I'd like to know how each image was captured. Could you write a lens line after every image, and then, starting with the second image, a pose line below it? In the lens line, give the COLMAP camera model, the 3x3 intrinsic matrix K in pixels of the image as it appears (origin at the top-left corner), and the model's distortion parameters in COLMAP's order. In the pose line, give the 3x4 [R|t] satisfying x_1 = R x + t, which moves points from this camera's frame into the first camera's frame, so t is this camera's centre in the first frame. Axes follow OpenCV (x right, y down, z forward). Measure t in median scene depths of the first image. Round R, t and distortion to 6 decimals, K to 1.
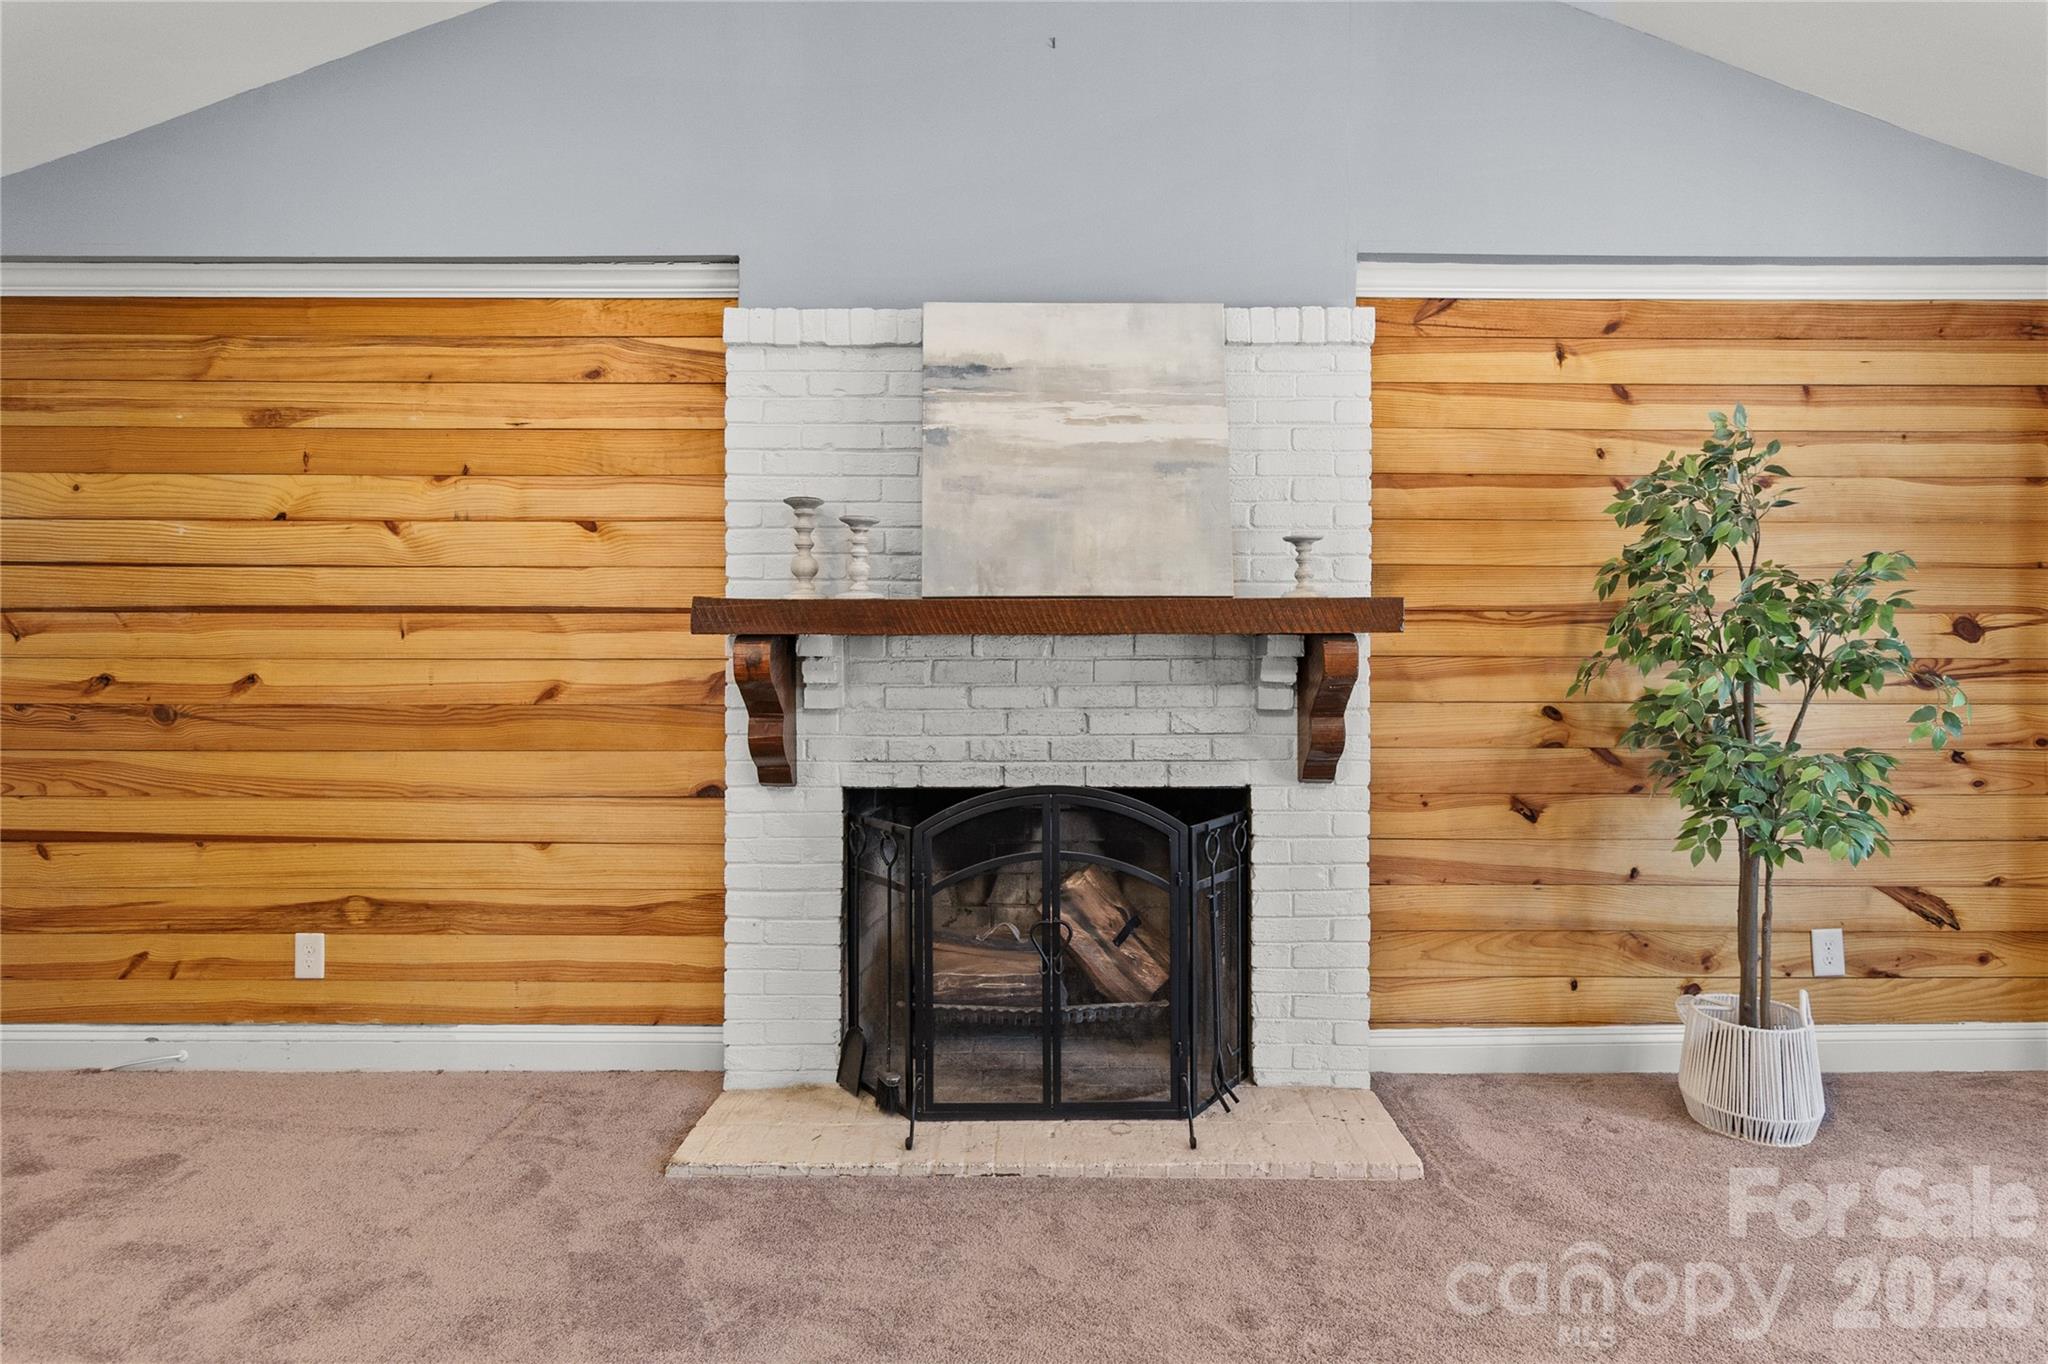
lens RADIAL K [[1042.5, 0, 1044.1], [0, 1042.5, 653.2], [0, 0, 1]] dist [0.000402, -0.000891]
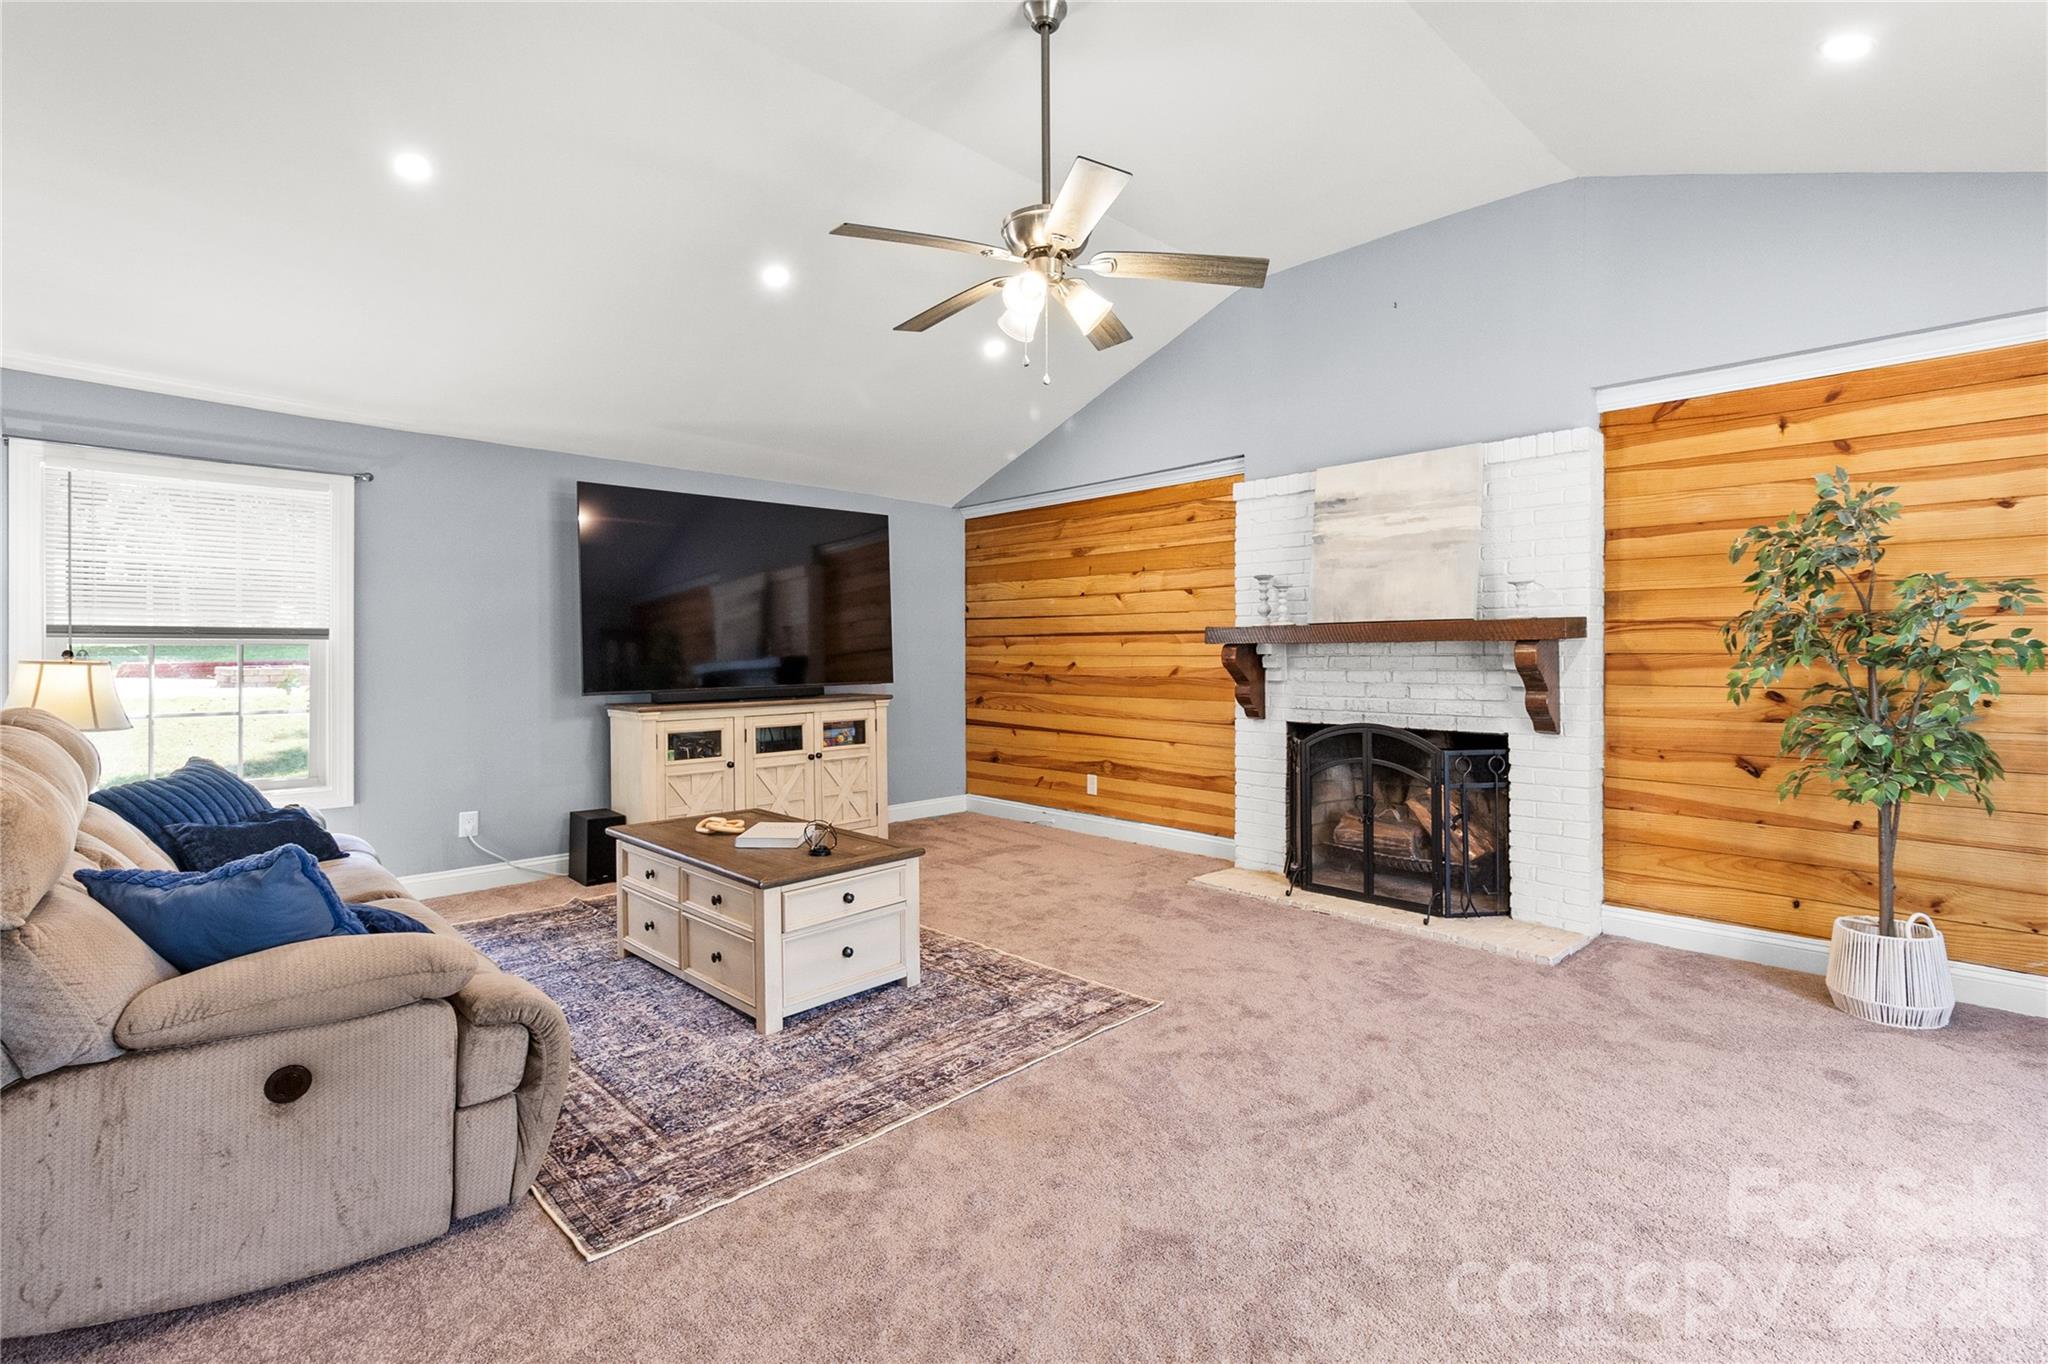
lens RADIAL K [[950.6, 0, 1062.5], [0, 950.6, 650.3], [0, 0, 1]] dist [0.000836, -0.000814]
pose [[0.701380, -0.004229, -0.712775, 0.746368], [0.003189, 0.999991, -0.002795, -0.000541], [0.712781, -0.000312, 0.701387, -0.517717]]
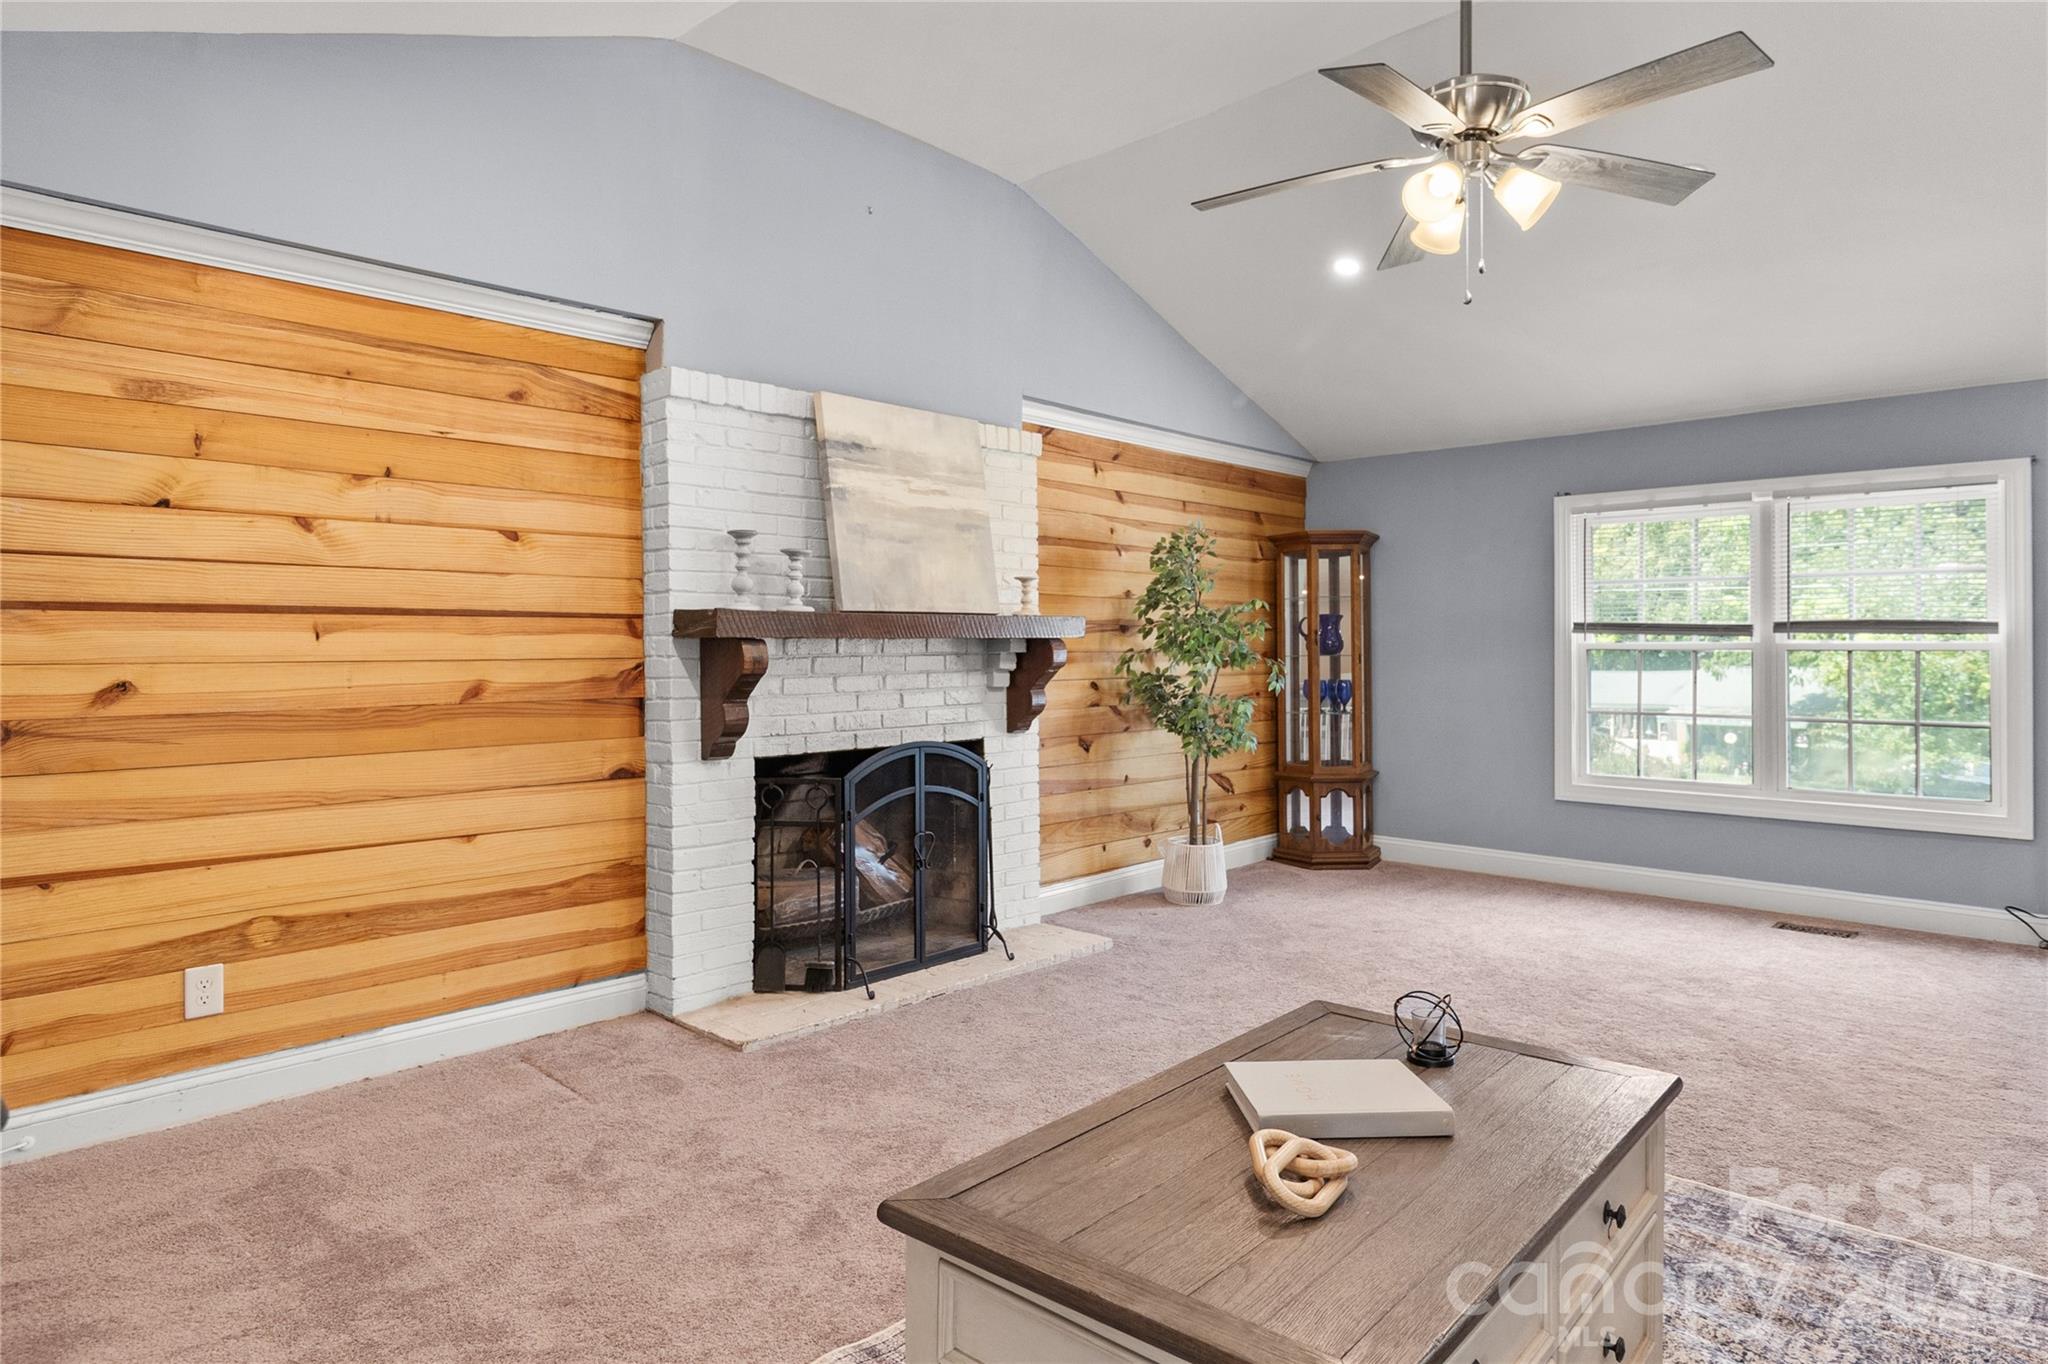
lens RADIAL K [[1153.9, 0, 1059.8], [0, 1153.9, 651.1], [0, 0, 1]] dist [-0.001776, 0.001119]
pose [[0.686418, -0.006160, 0.727181, -0.923676], [0.007022, 0.999974, 0.001842, -0.001376], [-0.727174, 0.003842, 0.686443, -0.228753]]
